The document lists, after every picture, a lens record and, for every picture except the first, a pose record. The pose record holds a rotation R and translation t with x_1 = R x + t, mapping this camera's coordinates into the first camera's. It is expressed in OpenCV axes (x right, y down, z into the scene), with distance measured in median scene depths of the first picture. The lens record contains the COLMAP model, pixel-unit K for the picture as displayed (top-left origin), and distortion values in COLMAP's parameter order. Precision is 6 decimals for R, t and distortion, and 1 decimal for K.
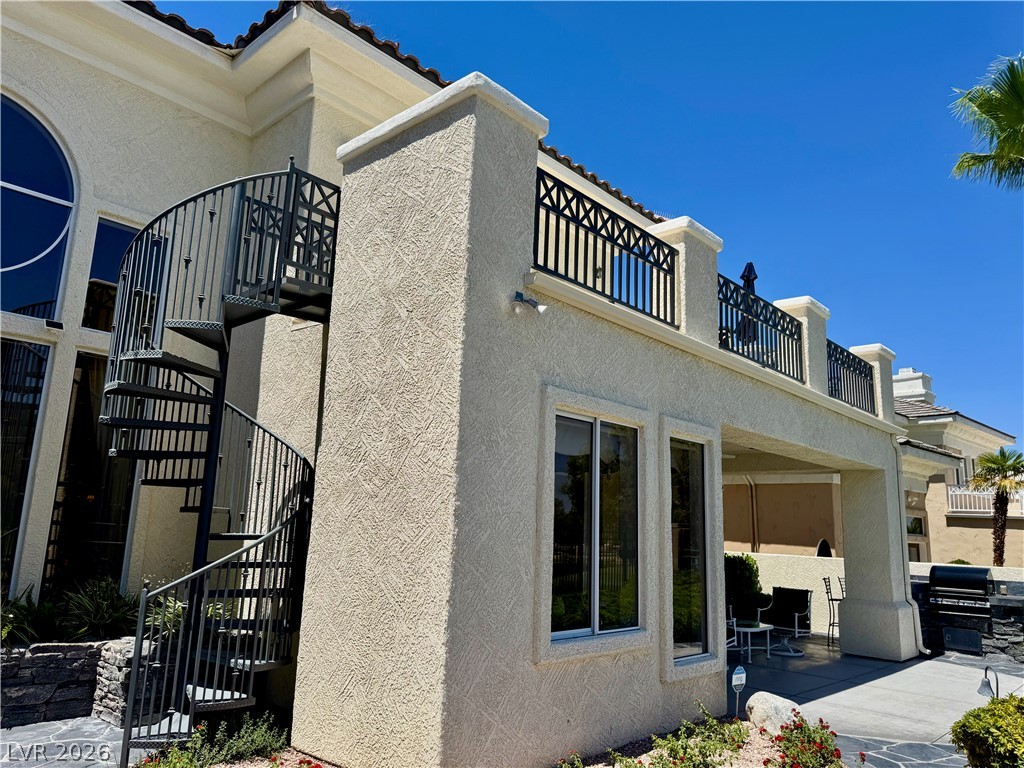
lens RADIAL K [[729.5, 0, 493.9], [0, 729.5, 380.5], [0, 0, 1]] dist [0.069584, -0.071234]
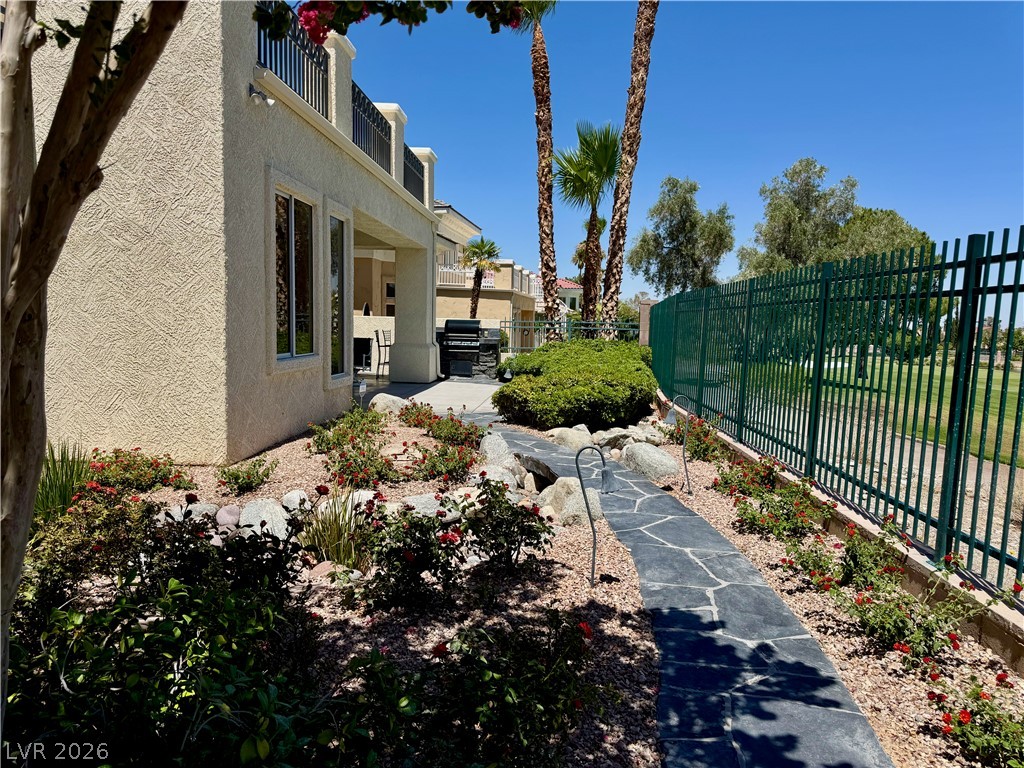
lens RADIAL K [[715.4, 0, 511.2], [0, 715.4, 396.6], [0, 0, 1]] dist [0.121643, -0.169897]
pose [[0.780793, -0.085114, 0.618965, -0.410236], [-0.117560, 0.952969, 0.279339, -0.015794], [-0.613630, -0.290872, 0.734065, -0.292088]]
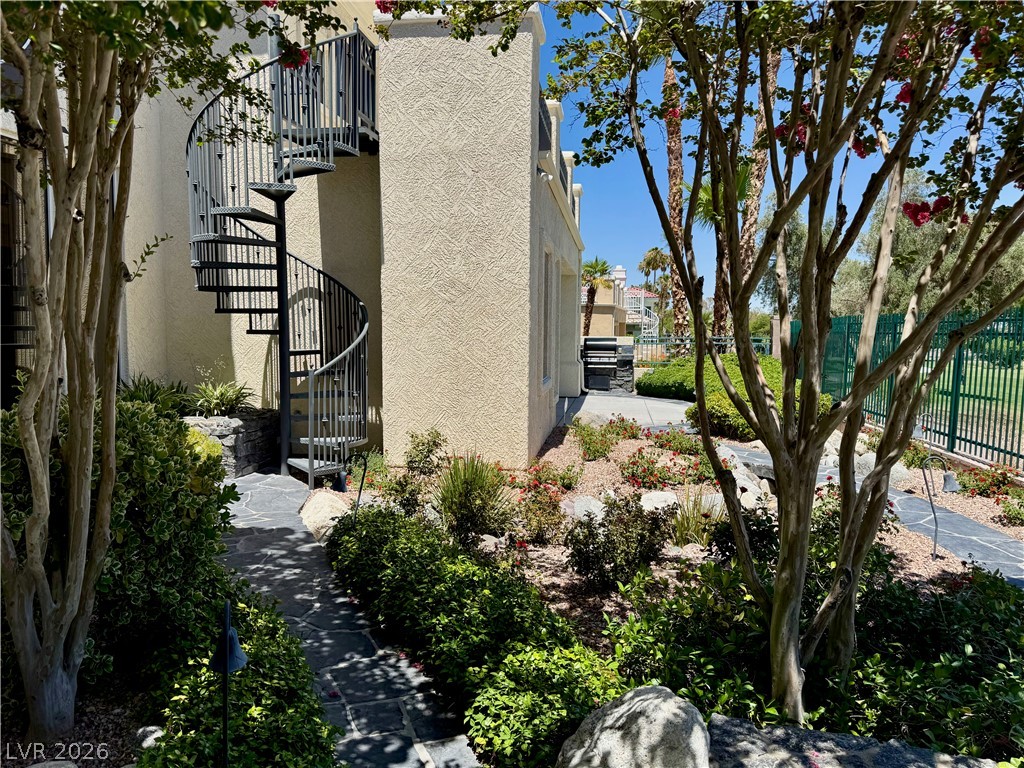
lens RADIAL K [[715.4, 0, 511.2], [0, 715.4, 396.6], [0, 0, 1]] dist [0.121643, -0.169897]
pose [[0.829641, -0.085465, 0.551717, -0.855159], [-0.084905, 0.957405, 0.275984, -0.068272], [-0.551804, -0.275811, 0.787046, -0.264121]]
